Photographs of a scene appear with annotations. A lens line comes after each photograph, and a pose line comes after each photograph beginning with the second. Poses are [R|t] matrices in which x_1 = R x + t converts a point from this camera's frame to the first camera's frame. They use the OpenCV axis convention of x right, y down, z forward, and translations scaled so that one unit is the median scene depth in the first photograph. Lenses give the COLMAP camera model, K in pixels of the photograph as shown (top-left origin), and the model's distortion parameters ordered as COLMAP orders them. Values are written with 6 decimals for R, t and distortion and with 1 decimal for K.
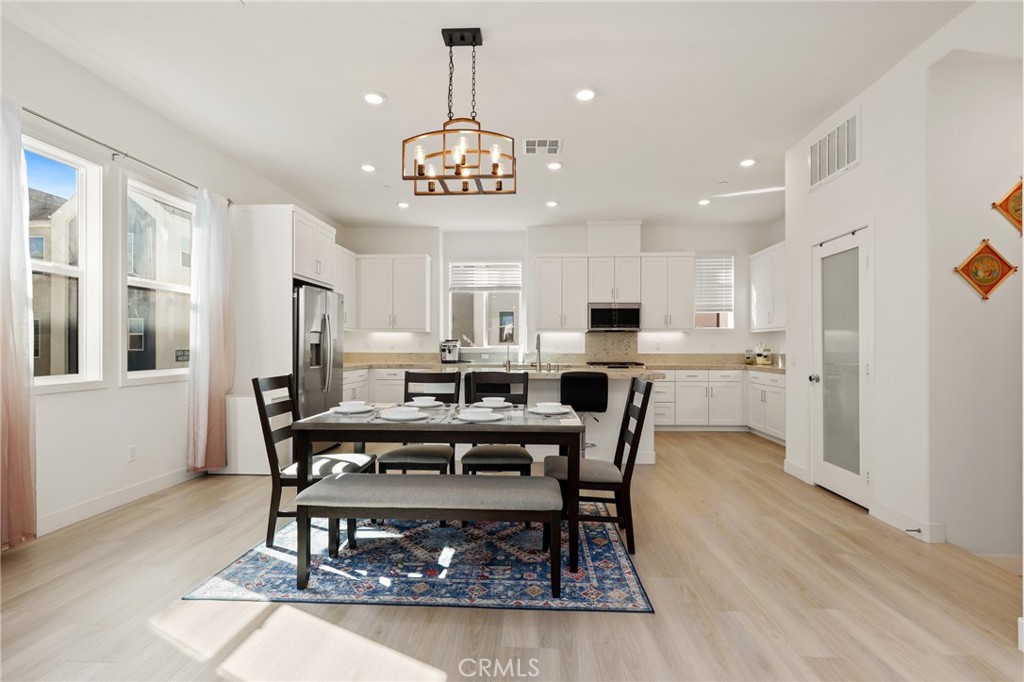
lens RADIAL K [[487.4, 0, 520.9], [0, 487.4, 348.5], [0, 0, 1]] dist [0.003104, 0.000757]
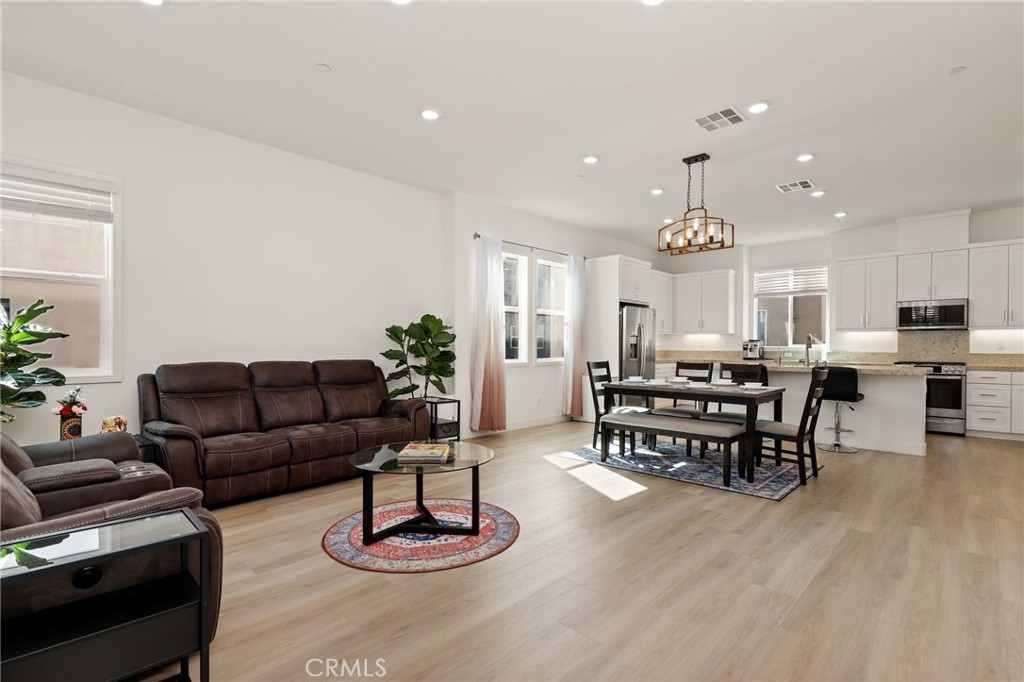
lens RADIAL K [[484.9, 0, 515.3], [0, 484.9, 347.2], [0, 0, 1]] dist [-0.002855, 0.000199]
pose [[0.754314, 0.001596, -0.656512, 0.328987], [-0.002239, 0.999997, -0.000141, 0.001951], [0.656510, 0.001576, 0.754316, -0.424876]]
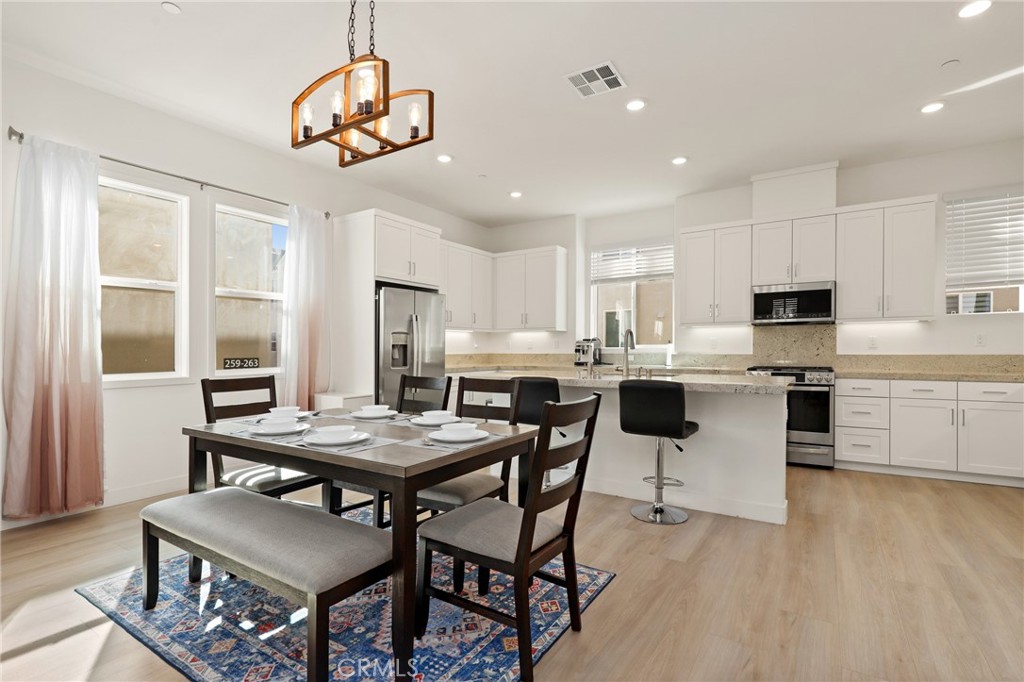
lens RADIAL K [[486.8, 0, 510.3], [0, 486.8, 352.5], [0, 0, 1]] dist [0.001268, 0.000052]
pose [[0.864673, -0.001565, -0.502333, 0.318362], [0.004737, 0.999976, 0.005039, 0.002720], [0.502313, -0.006737, 0.864660, 0.287167]]
